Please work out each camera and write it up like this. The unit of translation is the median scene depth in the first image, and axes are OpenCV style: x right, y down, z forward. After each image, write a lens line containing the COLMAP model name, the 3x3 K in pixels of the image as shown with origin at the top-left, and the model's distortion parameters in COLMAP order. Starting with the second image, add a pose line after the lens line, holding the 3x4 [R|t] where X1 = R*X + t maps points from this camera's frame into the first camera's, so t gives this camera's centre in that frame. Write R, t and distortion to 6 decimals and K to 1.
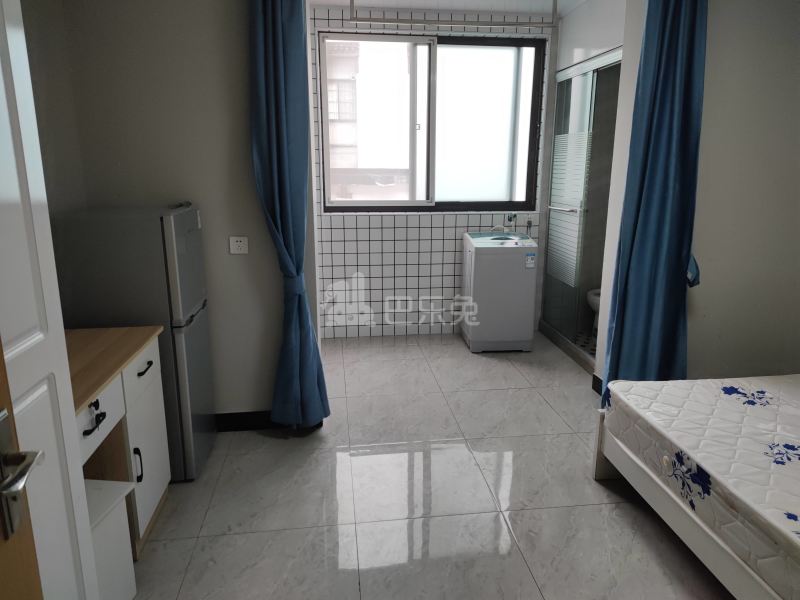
lens RADIAL K [[568.1, 0, 400.0], [0, 568.1, 300.0], [0, 0, 1]] dist [0.073927, -0.087153]
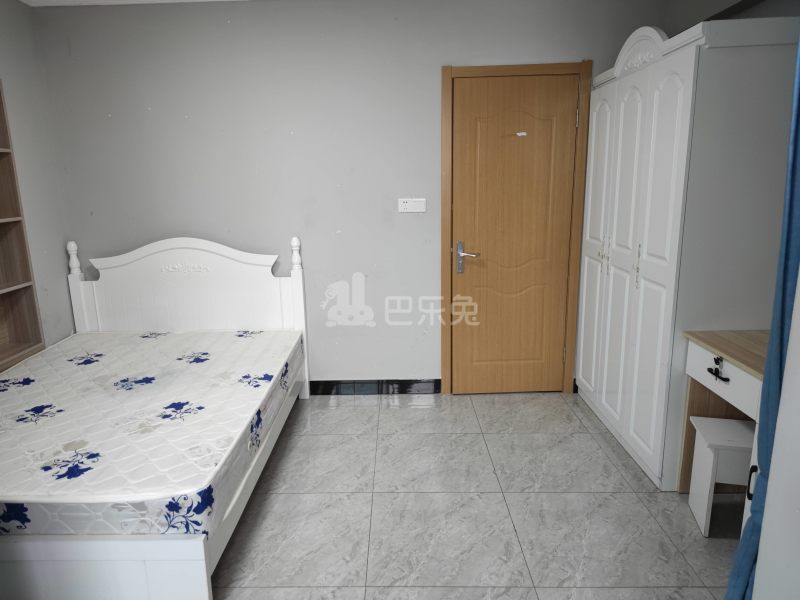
lens RADIAL K [[568.1, 0, 400.0], [0, 568.1, 300.0], [0, 0, 1]] dist [0.073927, -0.087153]
pose [[-0.993098, -0.010485, 0.116815, 0.018223], [0.042019, 0.898072, 0.437836, -0.260298], [-0.109499, 0.439723, -0.891434, 1.028115]]
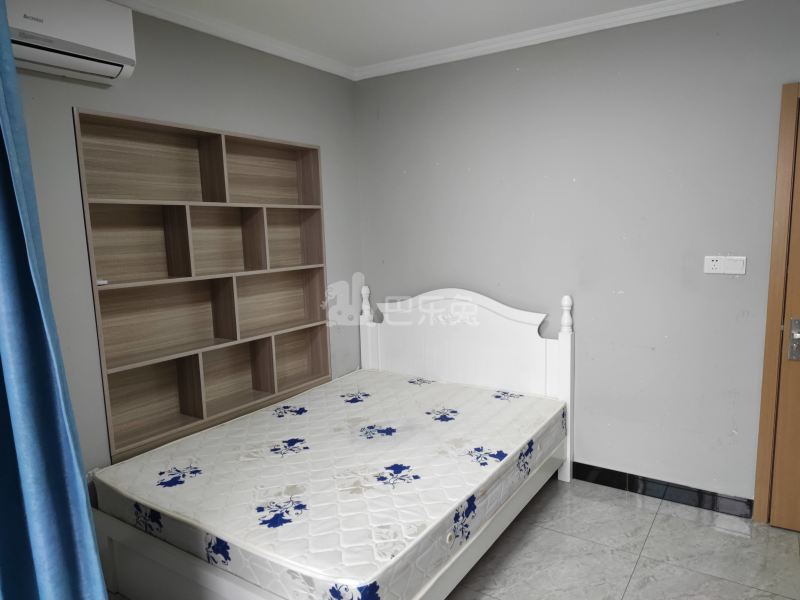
lens RADIAL K [[568.1, 0, 400.0], [0, 568.1, 300.0], [0, 0, 1]] dist [0.073927, -0.087153]
pose [[-0.767215, -0.074033, 0.637103, -0.046687], [0.171510, 0.933464, 0.315007, -0.246420], [-0.618034, 0.350948, -0.703470, 0.895131]]
